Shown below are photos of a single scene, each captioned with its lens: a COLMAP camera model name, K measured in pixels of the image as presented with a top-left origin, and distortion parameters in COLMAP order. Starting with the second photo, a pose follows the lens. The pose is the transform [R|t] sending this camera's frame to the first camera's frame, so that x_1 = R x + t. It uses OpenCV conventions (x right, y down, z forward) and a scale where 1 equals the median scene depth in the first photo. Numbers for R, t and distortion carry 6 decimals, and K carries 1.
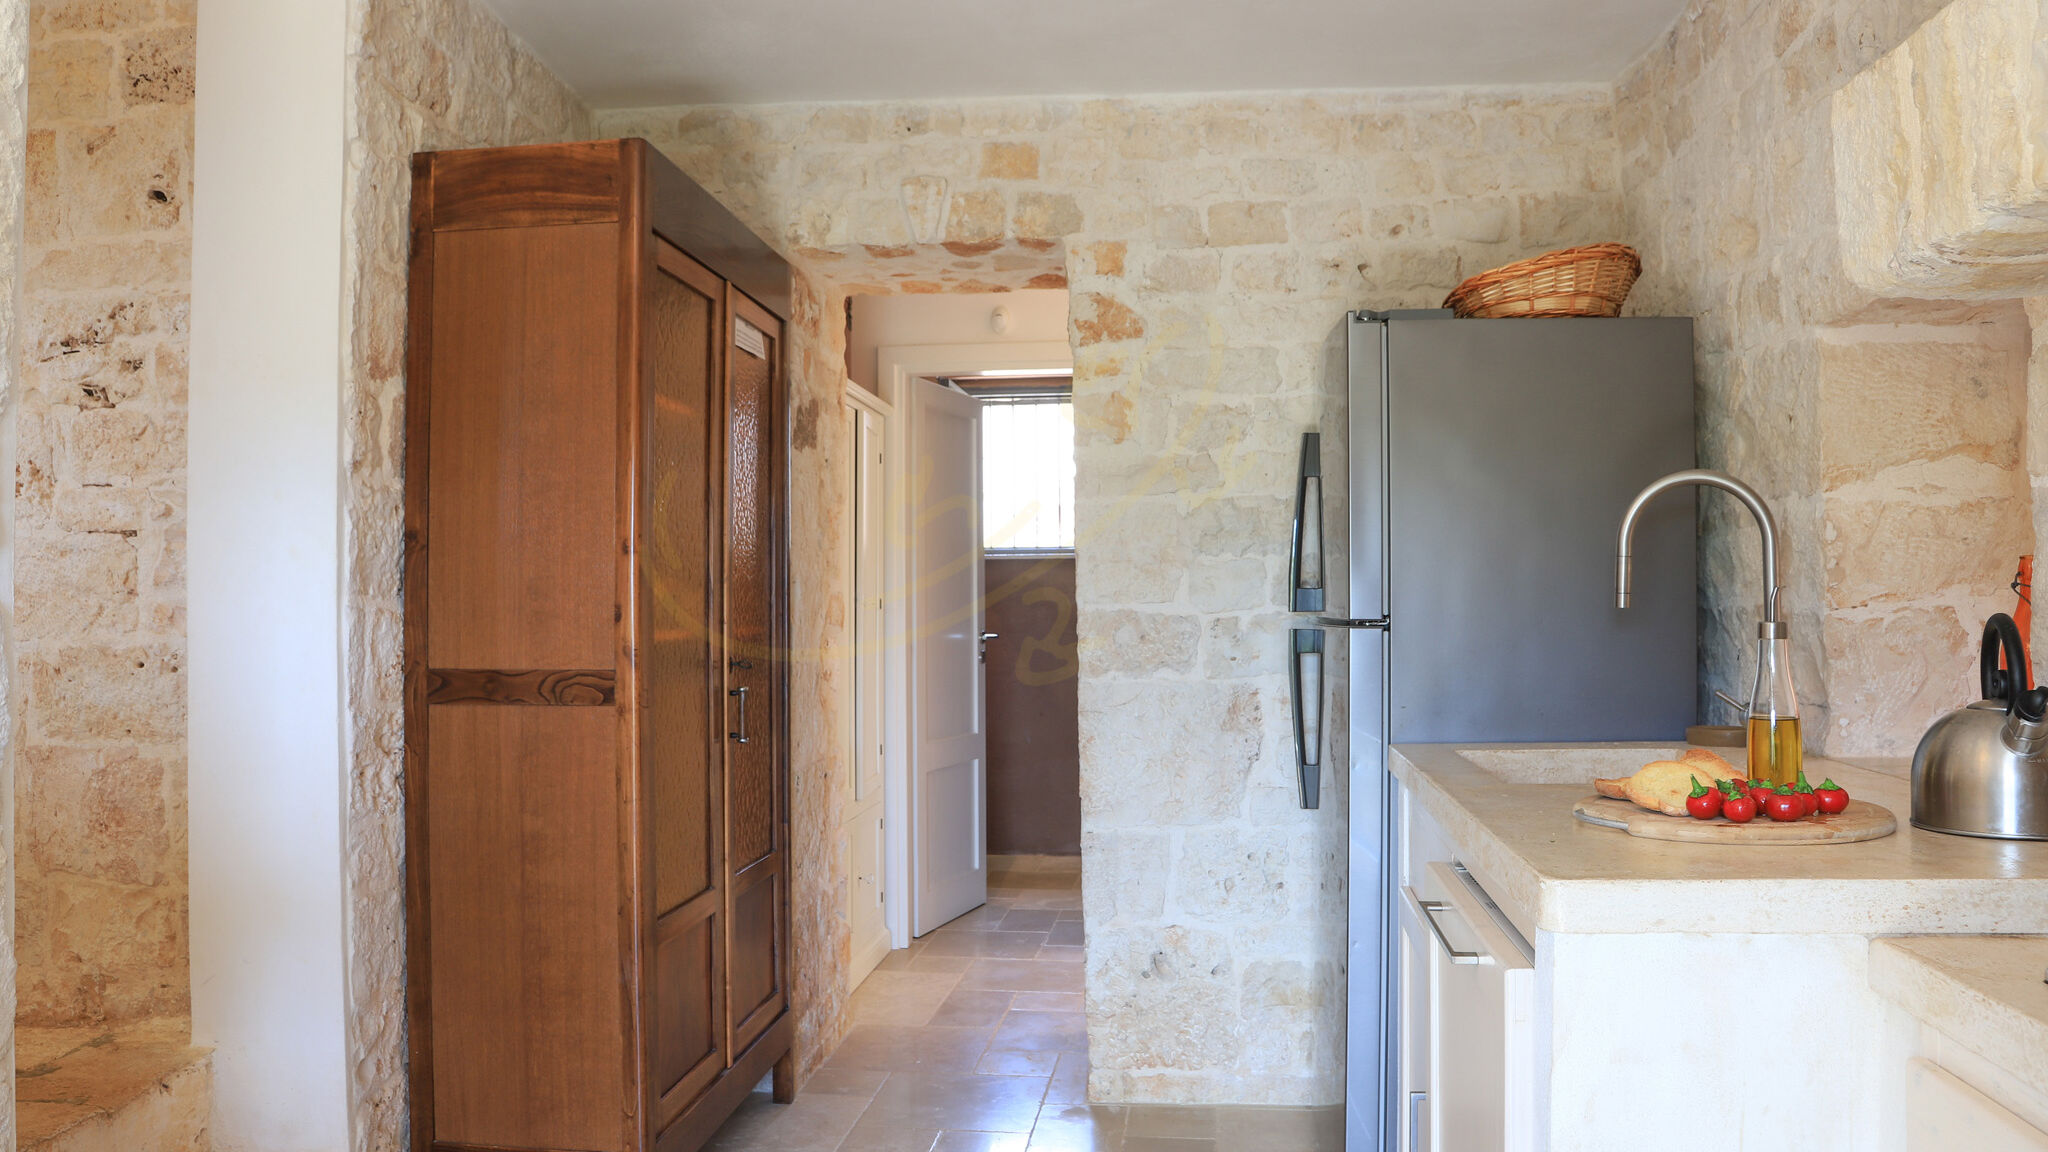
lens RADIAL K [[1463.2, 0, 1024.0], [0, 1463.2, 576.0], [0, 0, 1]] dist [-0.110457, 0.069588]
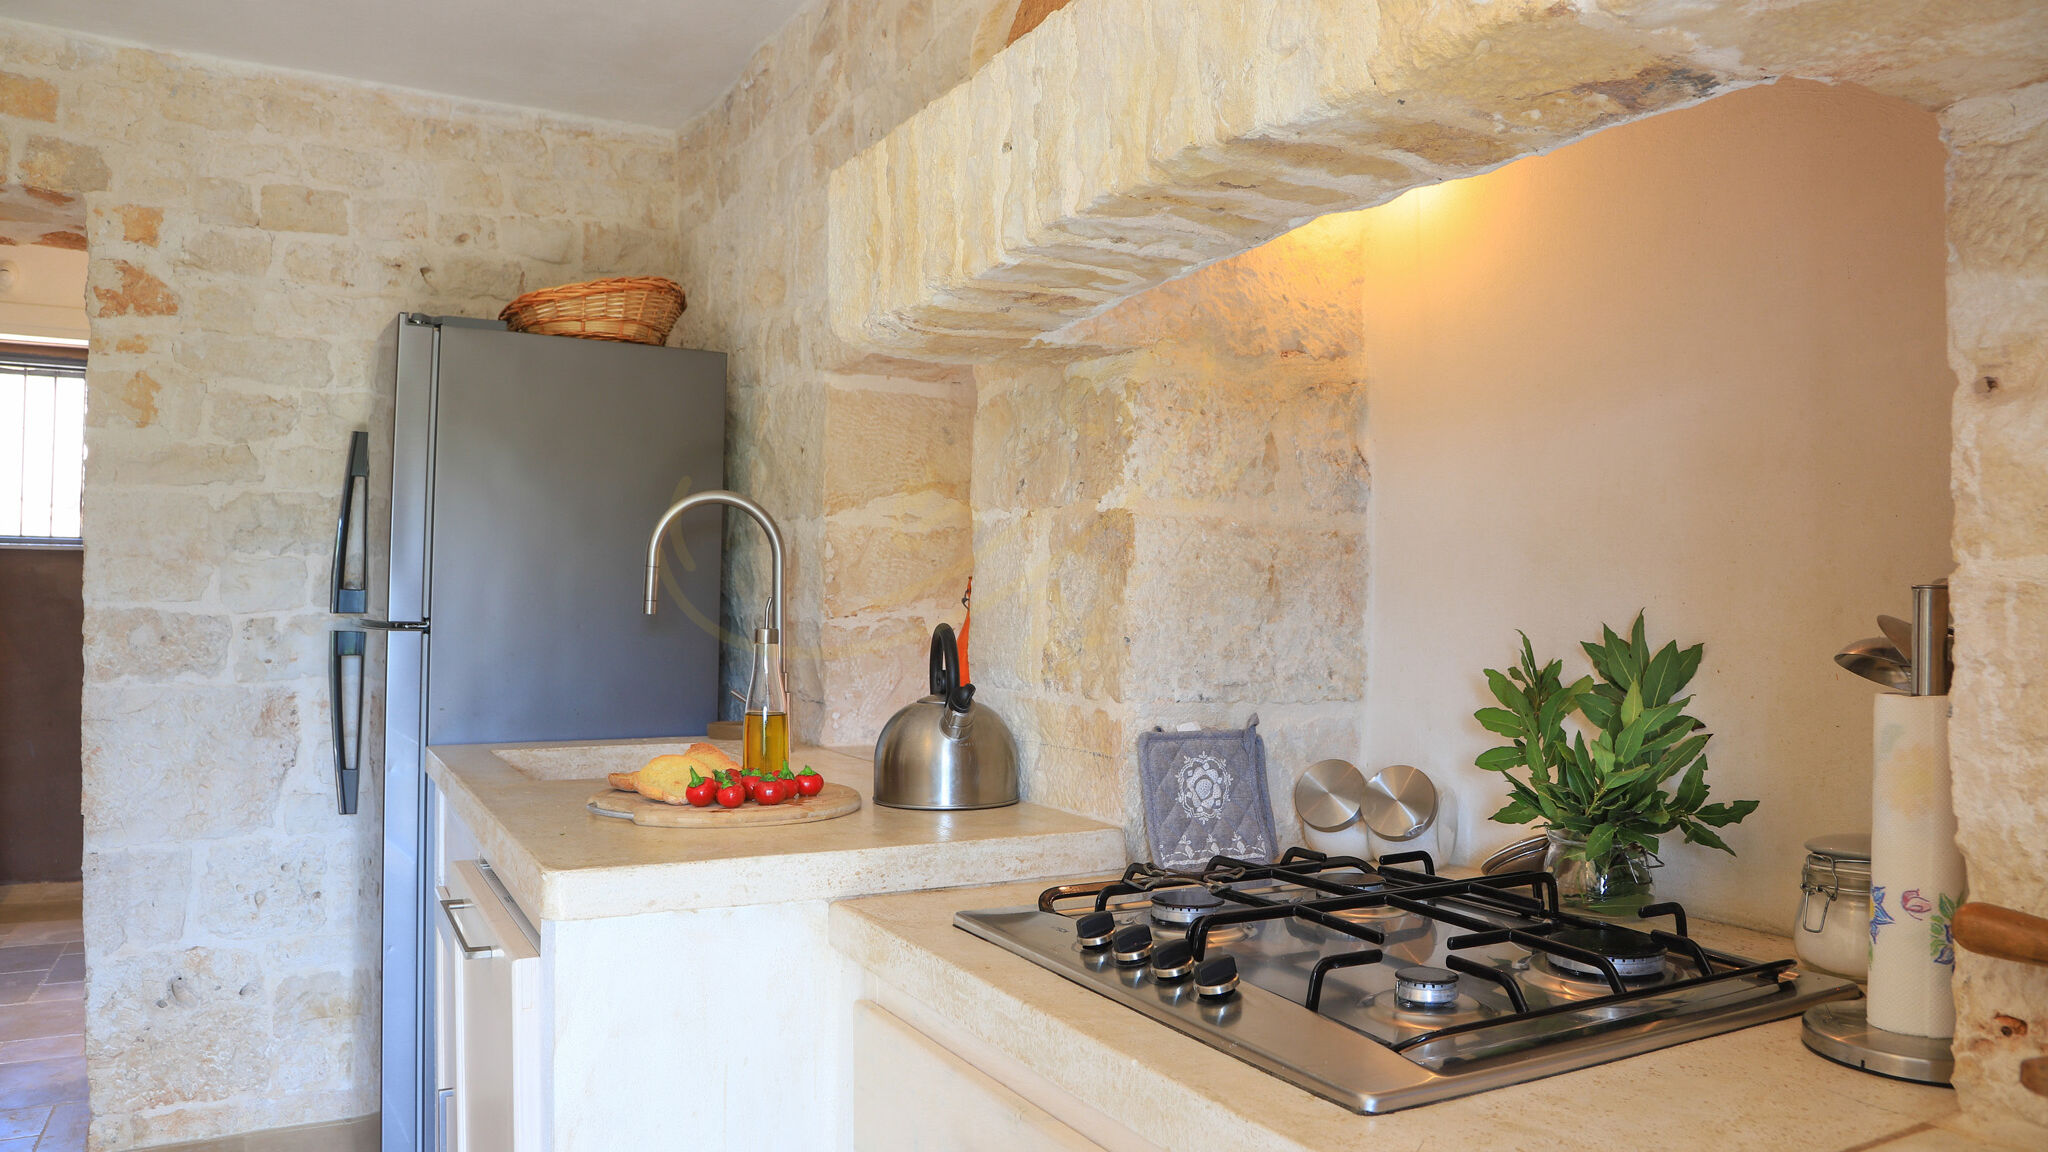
lens RADIAL K [[1394.6, 0, 1024.0], [0, 1394.6, 576.0], [0, 0, 1]] dist [-0.109570, 0.065317]
pose [[0.821400, 0.027558, 0.569686, 0.047373], [-0.025024, 0.999612, -0.012274, -0.000737], [-0.569803, -0.004173, 0.821771, -0.014265]]
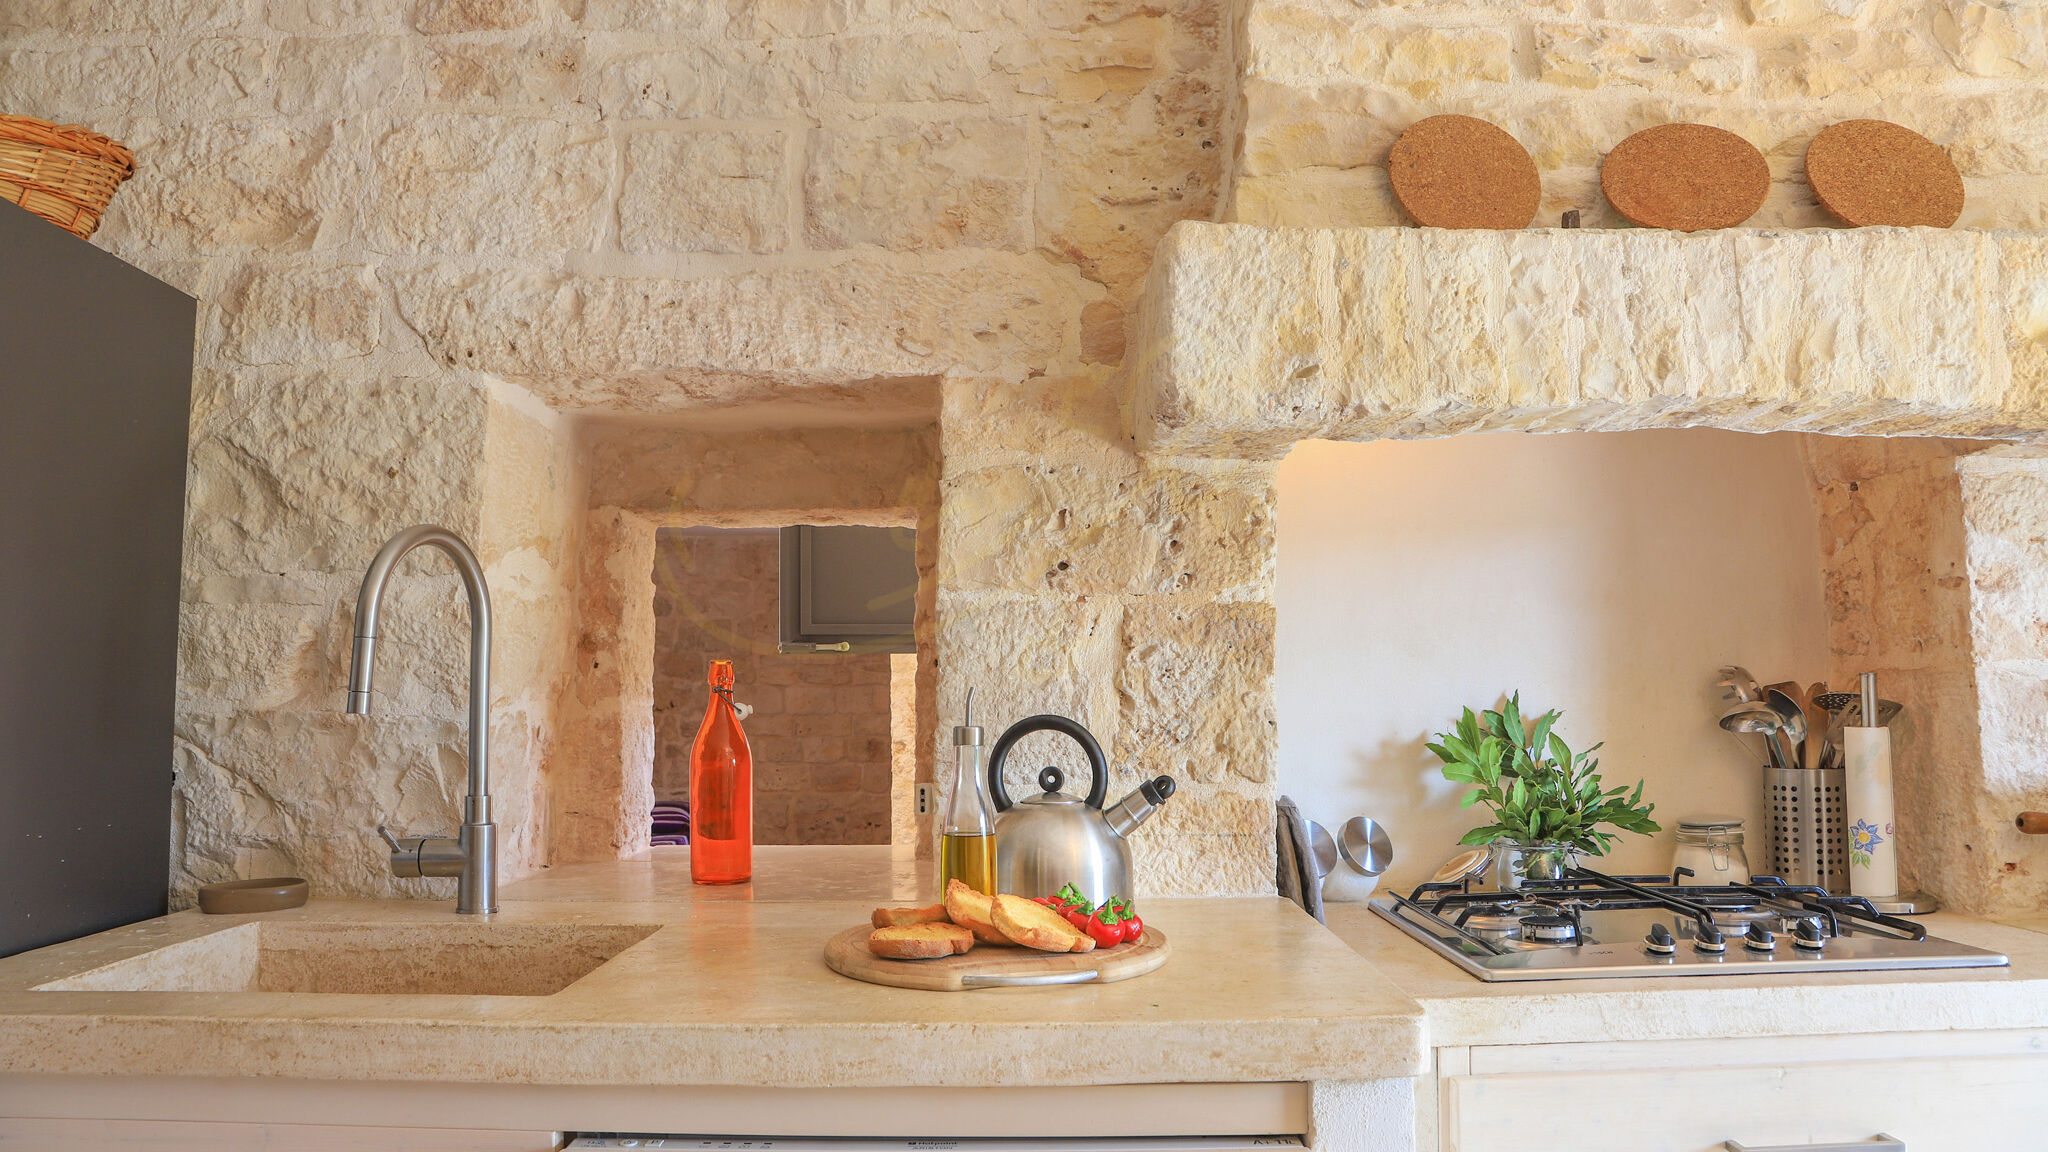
lens RADIAL K [[1394.6, 0, 1024.0], [0, 1394.6, 576.0], [0, 0, 1]] dist [-0.109570, 0.065317]
pose [[-0.120363, 0.089732, 0.988666, -0.209757], [-0.009582, 0.995755, -0.091542, 0.009955], [-0.992684, -0.020492, -0.118992, 0.650835]]
